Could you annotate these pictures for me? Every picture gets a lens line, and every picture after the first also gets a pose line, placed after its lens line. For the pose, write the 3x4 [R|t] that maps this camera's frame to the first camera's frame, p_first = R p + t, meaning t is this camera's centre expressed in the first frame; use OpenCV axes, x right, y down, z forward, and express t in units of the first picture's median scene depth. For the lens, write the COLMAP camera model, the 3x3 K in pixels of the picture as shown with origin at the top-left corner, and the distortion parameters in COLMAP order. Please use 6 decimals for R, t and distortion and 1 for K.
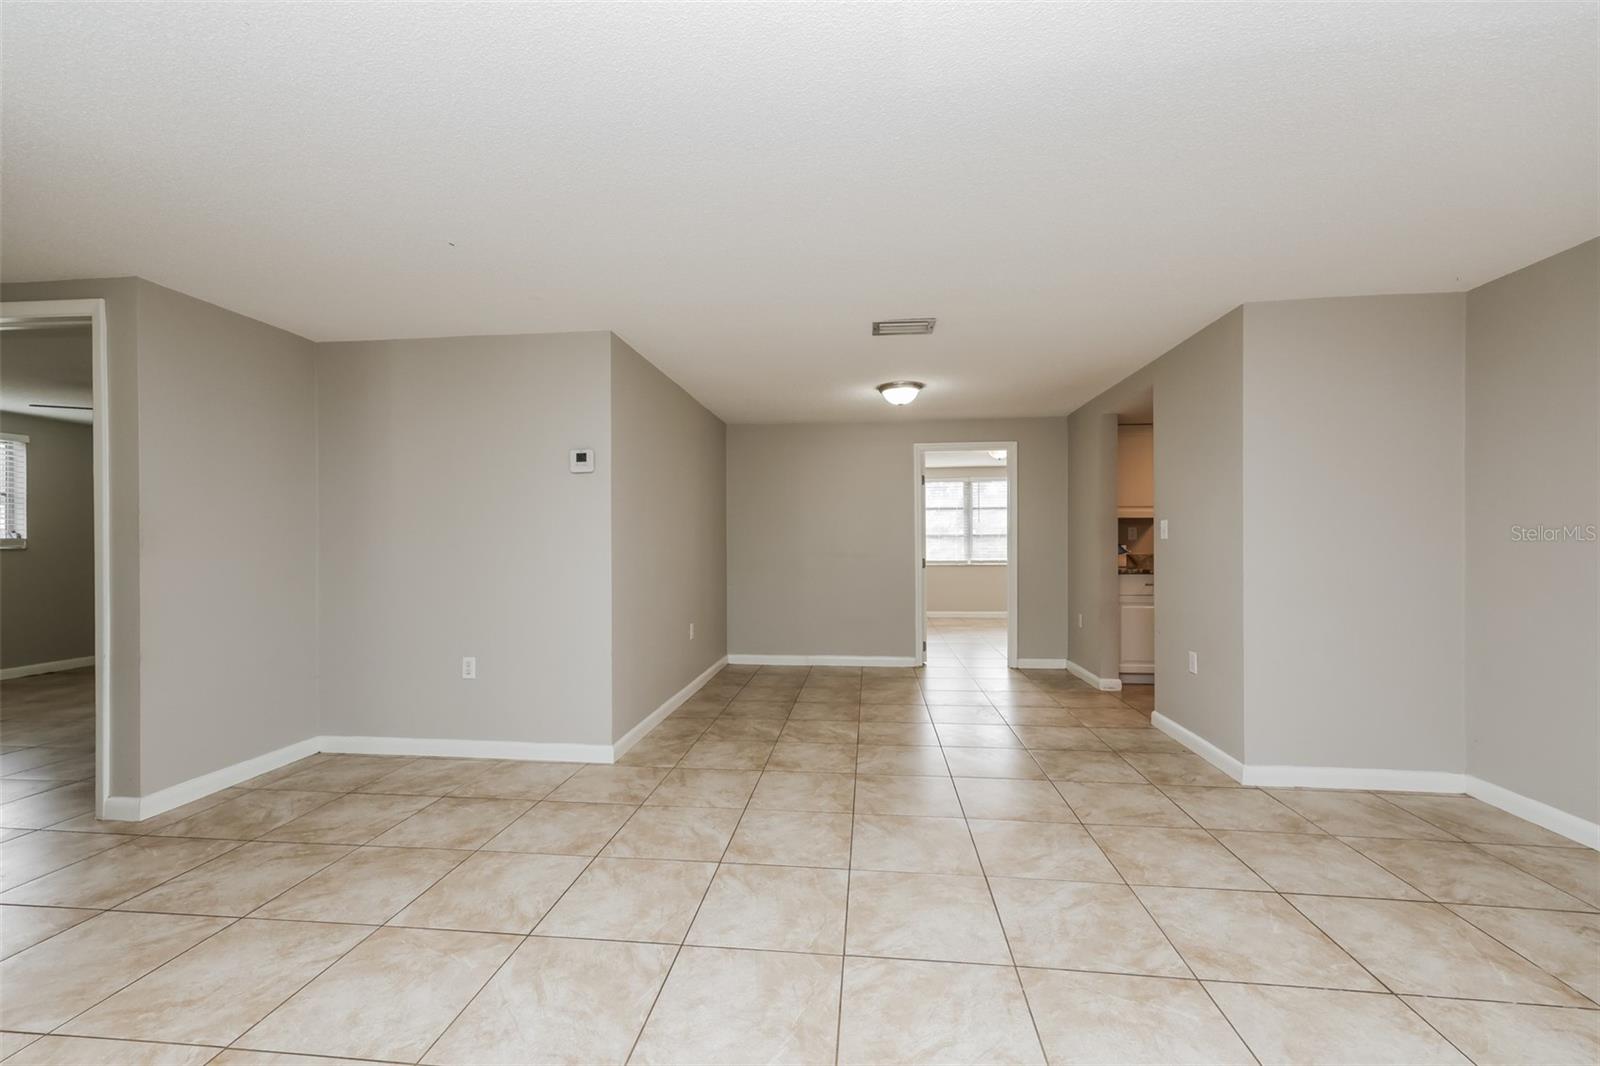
lens RADIAL K [[645.8, 0, 798.3], [0, 645.8, 549.2], [0, 0, 1]] dist [0.011426, 0.000754]
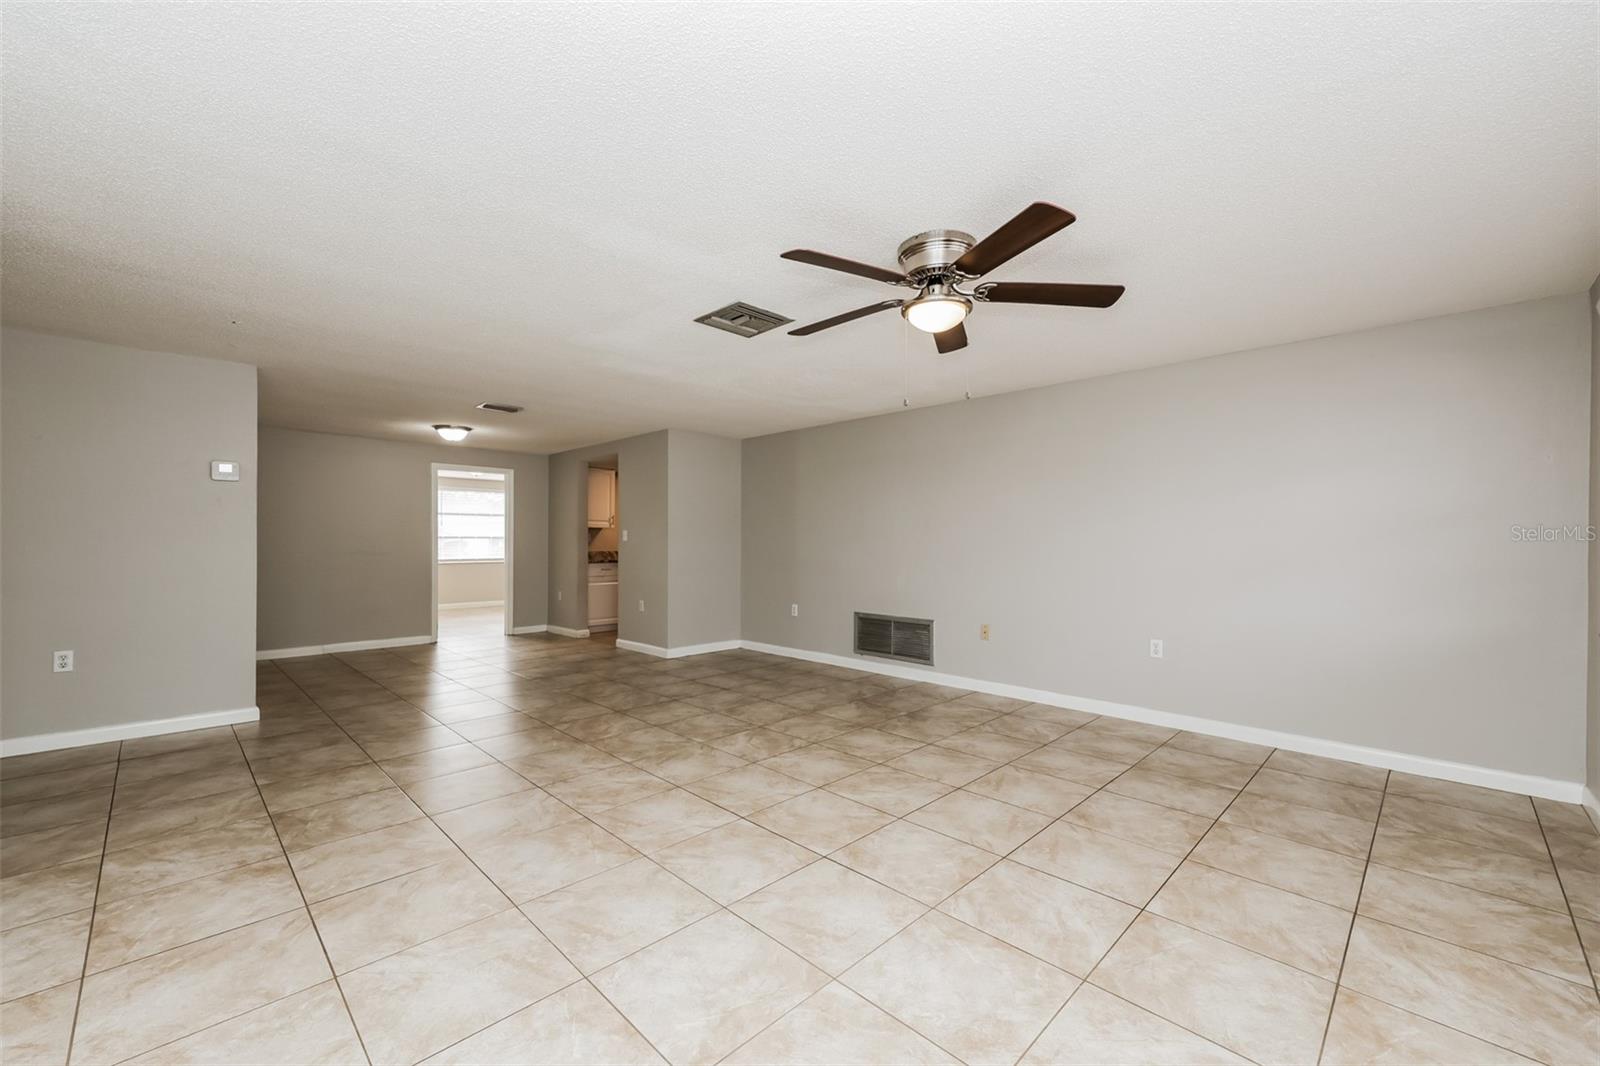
lens RADIAL K [[645.8, 0, 798.0], [0, 645.8, 540.8], [0, 0, 1]] dist [0.011426, 0.000754]
pose [[0.628344, 0.008363, 0.777891, -0.446678], [0.003537, 0.999901, -0.013606, 0.008415], [-0.777928, 0.011300, 0.628252, -0.423019]]
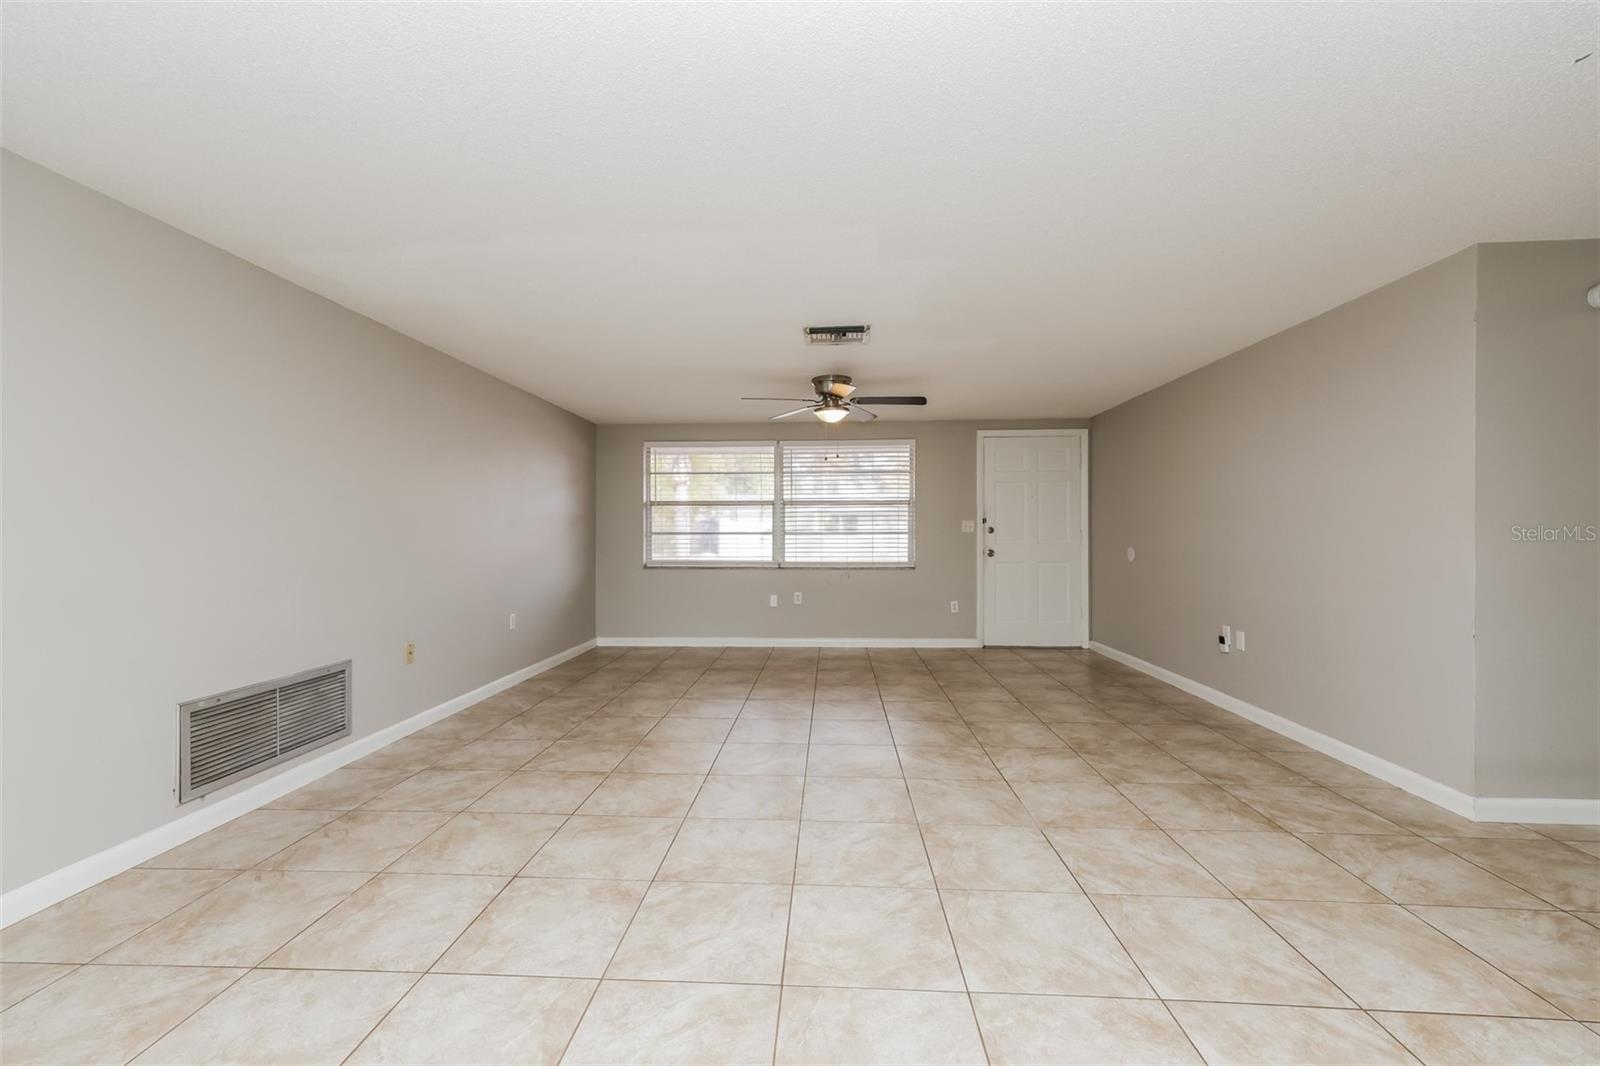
lens RADIAL K [[645.8, 0, 802.7], [0, 645.8, 539.3], [0, 0, 1]] dist [0.011426, 0.000754]
pose [[-0.997753, 0.007079, -0.066623, 0.149316], [0.005861, 0.999812, 0.018472, -0.005570], [0.066742, 0.018040, -0.997607, 0.831637]]
